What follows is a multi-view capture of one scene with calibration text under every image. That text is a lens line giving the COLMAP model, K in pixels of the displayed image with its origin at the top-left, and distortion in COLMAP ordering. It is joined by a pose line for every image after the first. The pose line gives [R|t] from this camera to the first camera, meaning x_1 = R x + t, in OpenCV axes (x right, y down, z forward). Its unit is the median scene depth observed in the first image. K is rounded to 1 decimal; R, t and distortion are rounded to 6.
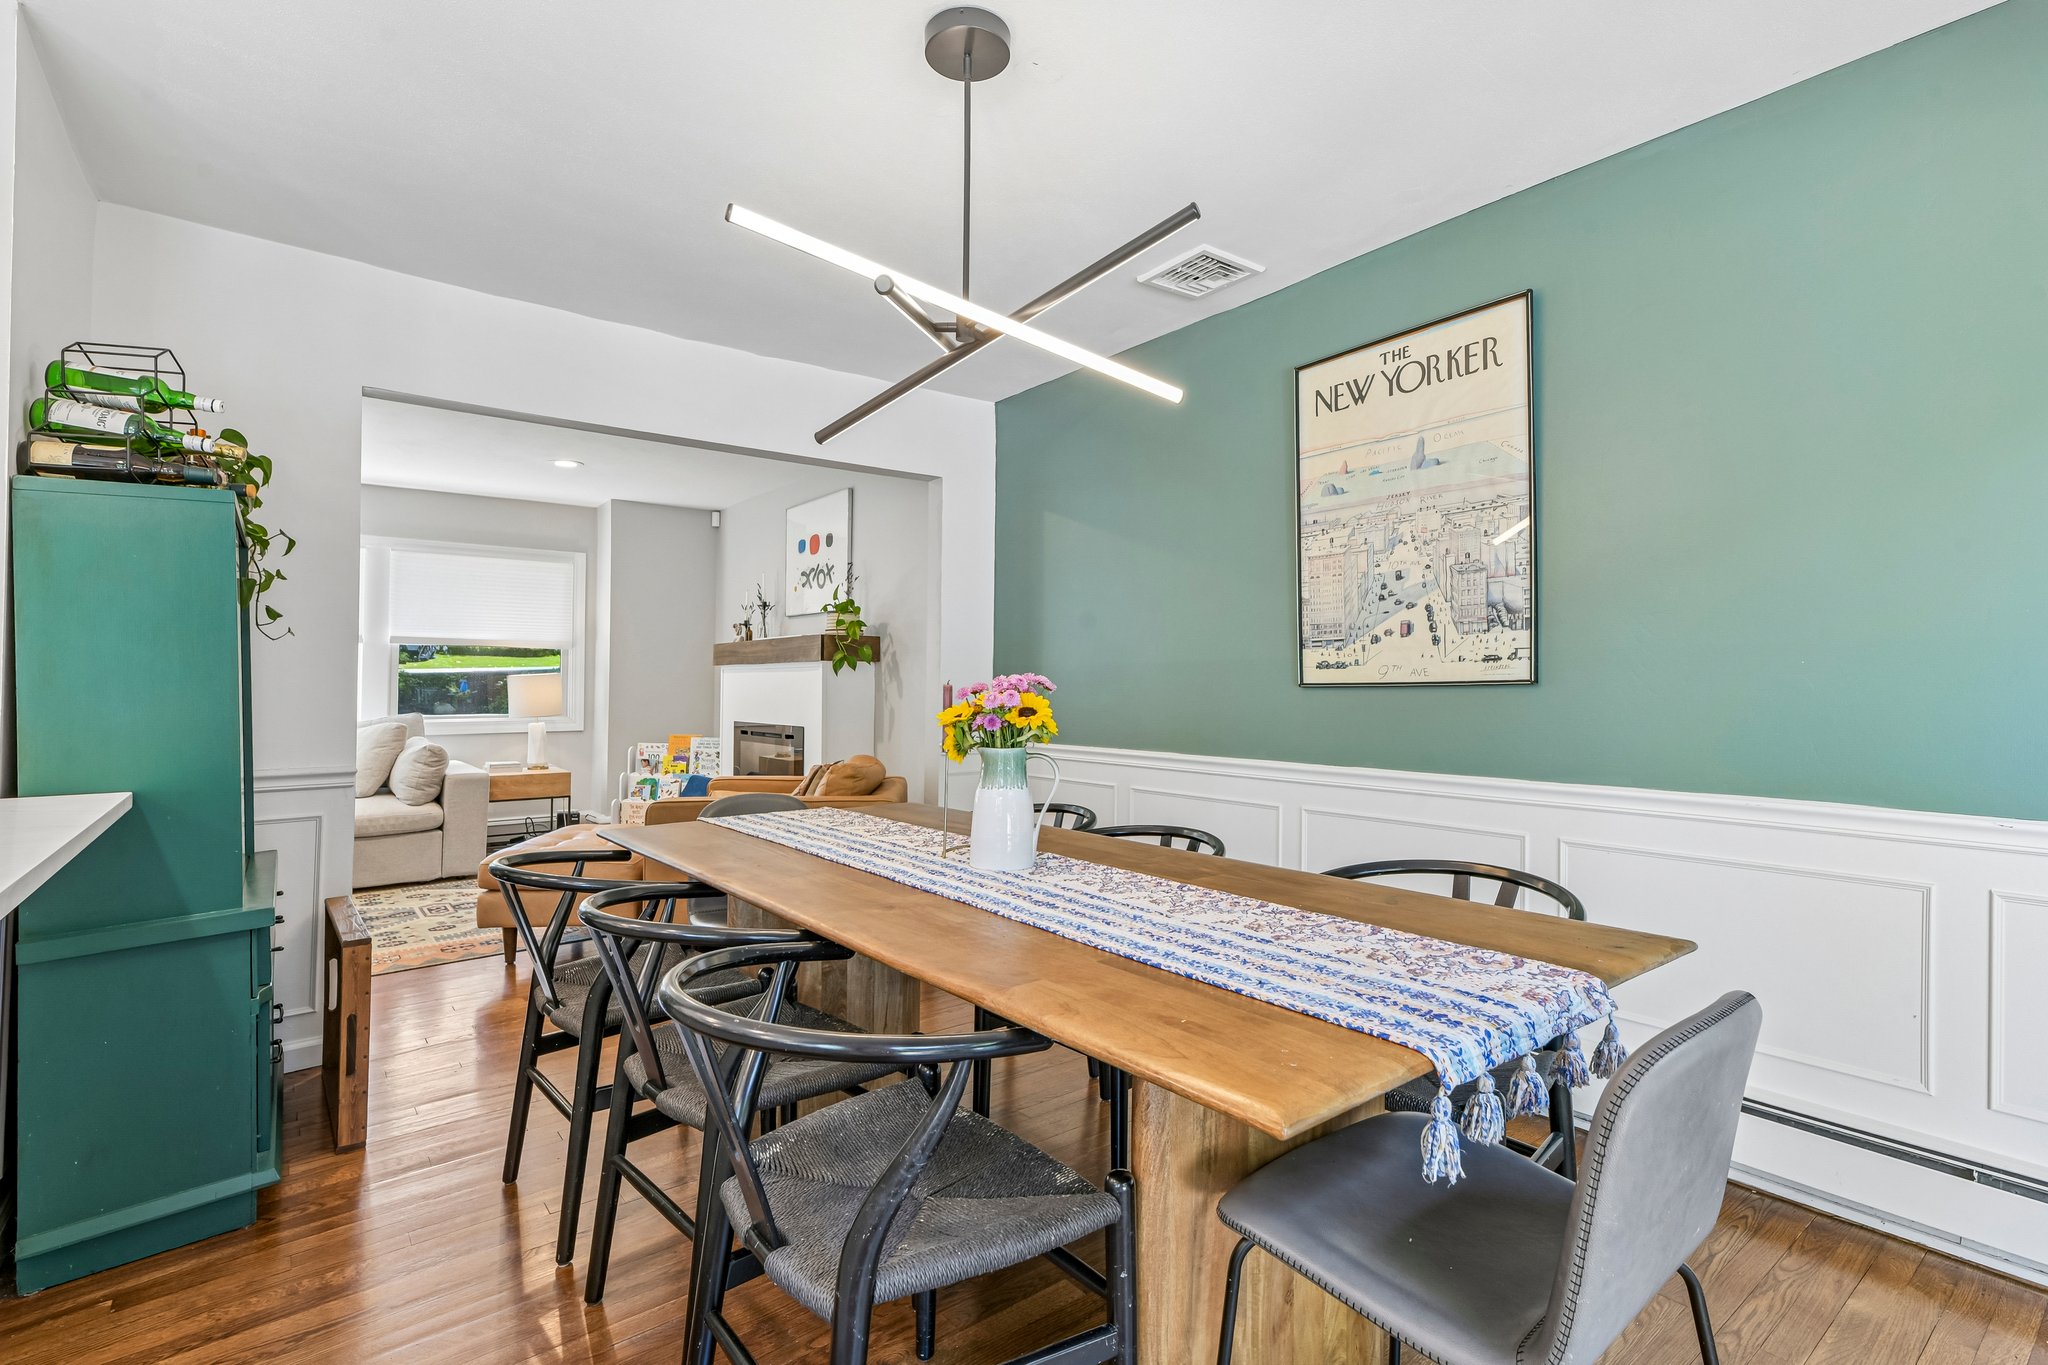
lens RADIAL K [[960.6, 0, 1022.2], [0, 960.6, 678.5], [0, 0, 1]] dist [0.004982, -0.001852]
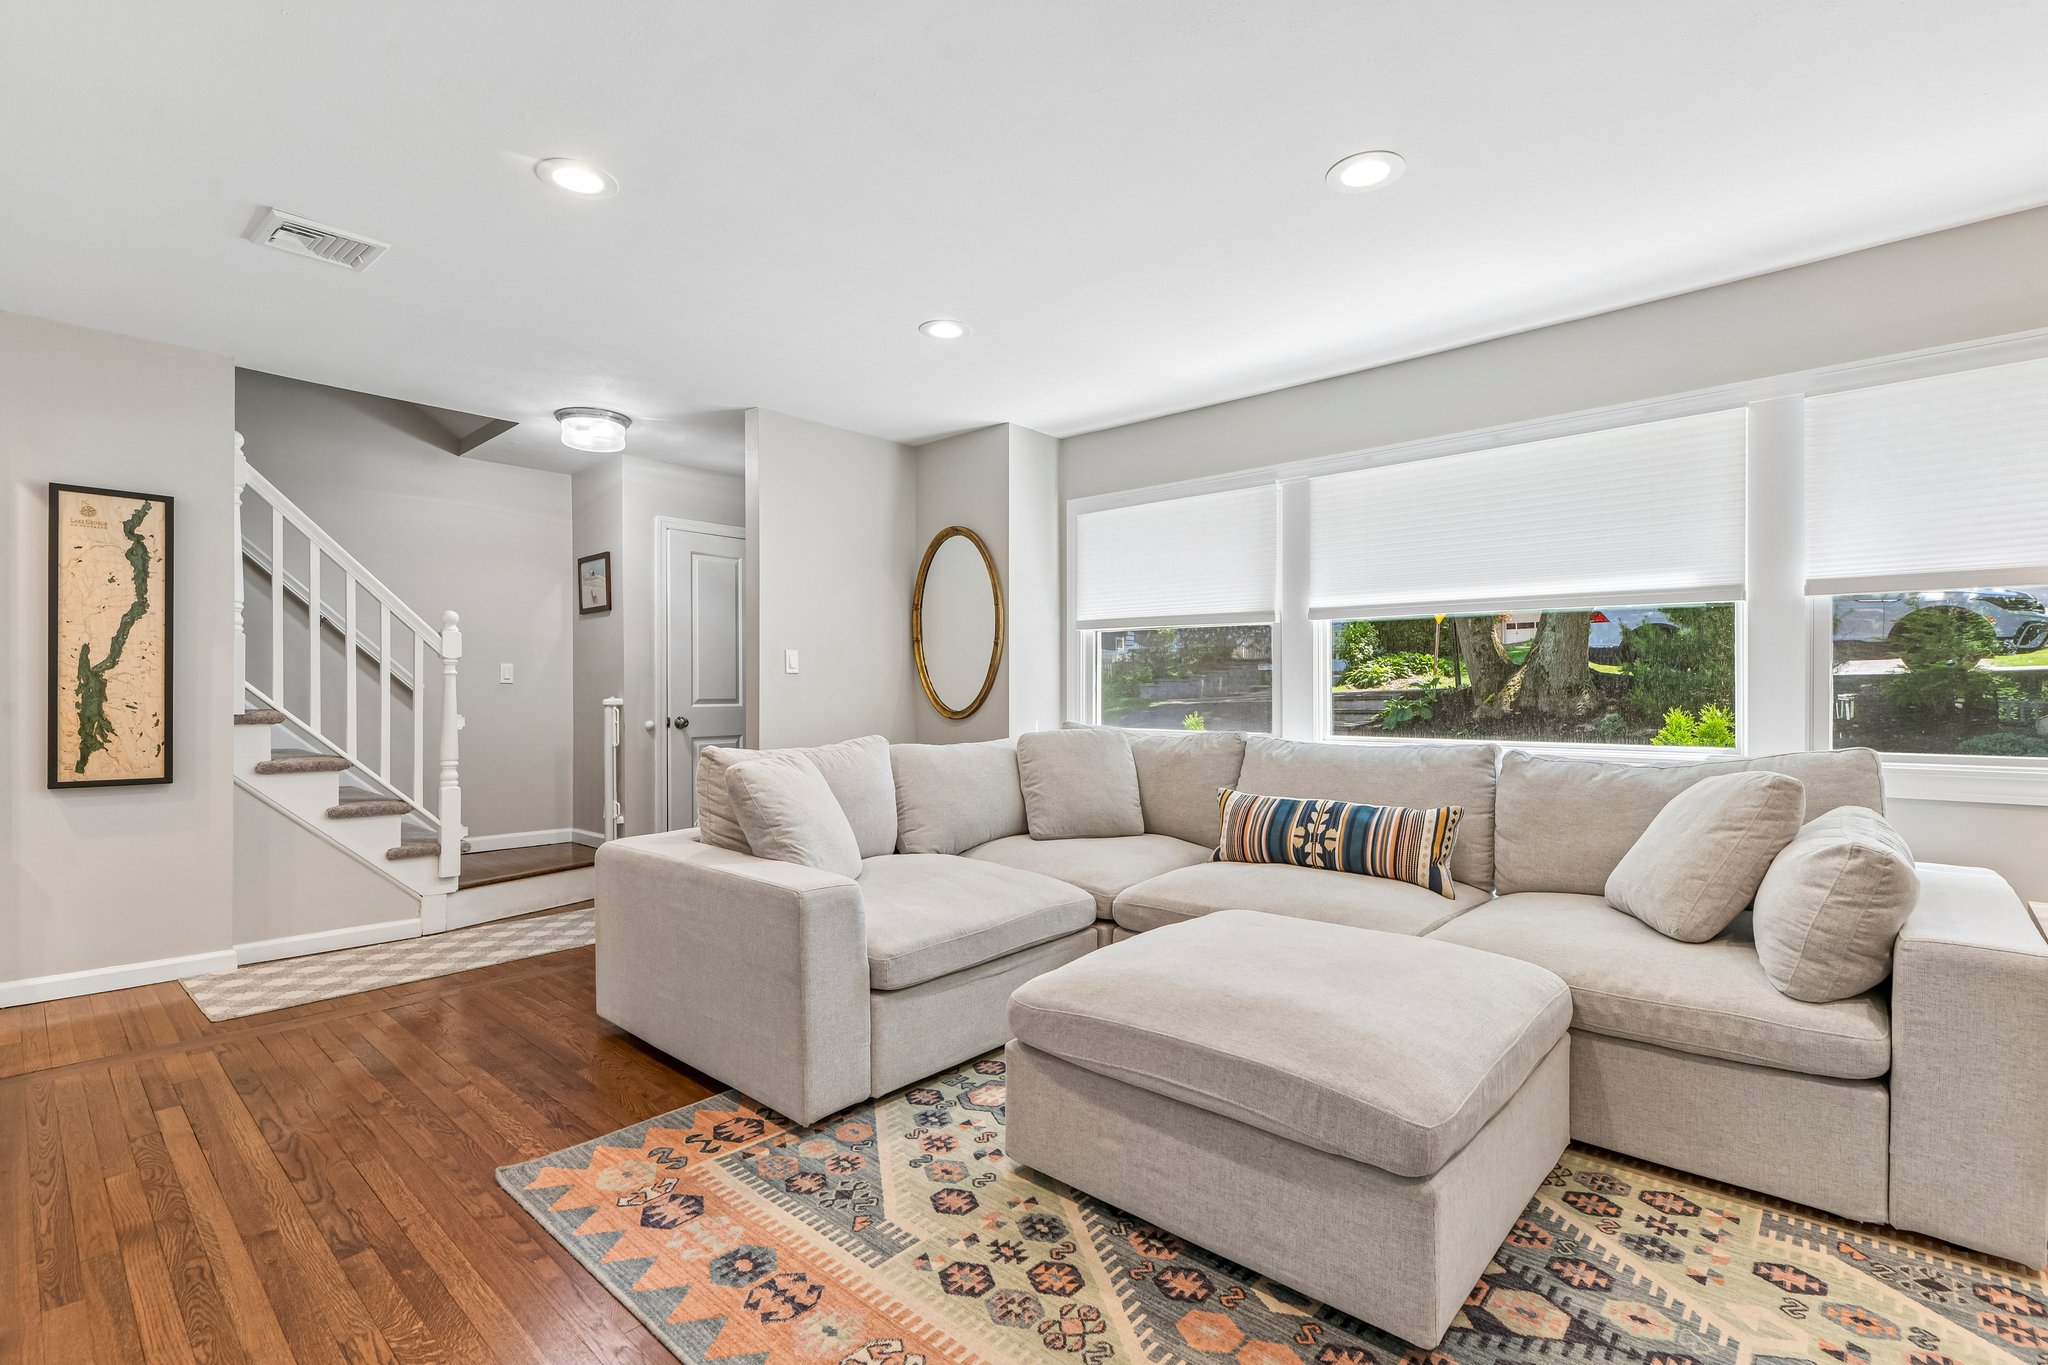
lens RADIAL K [[924.7, 0, 1019.9], [0, 924.7, 681.9], [0, 0, 1]] dist [0.021131, 0.000415]
pose [[0.166817, 0.000722, -0.985988, -0.397139], [0.003646, 0.999992, 0.001349, 0.006064], [0.985981, -0.003820, 0.166813, 0.797387]]
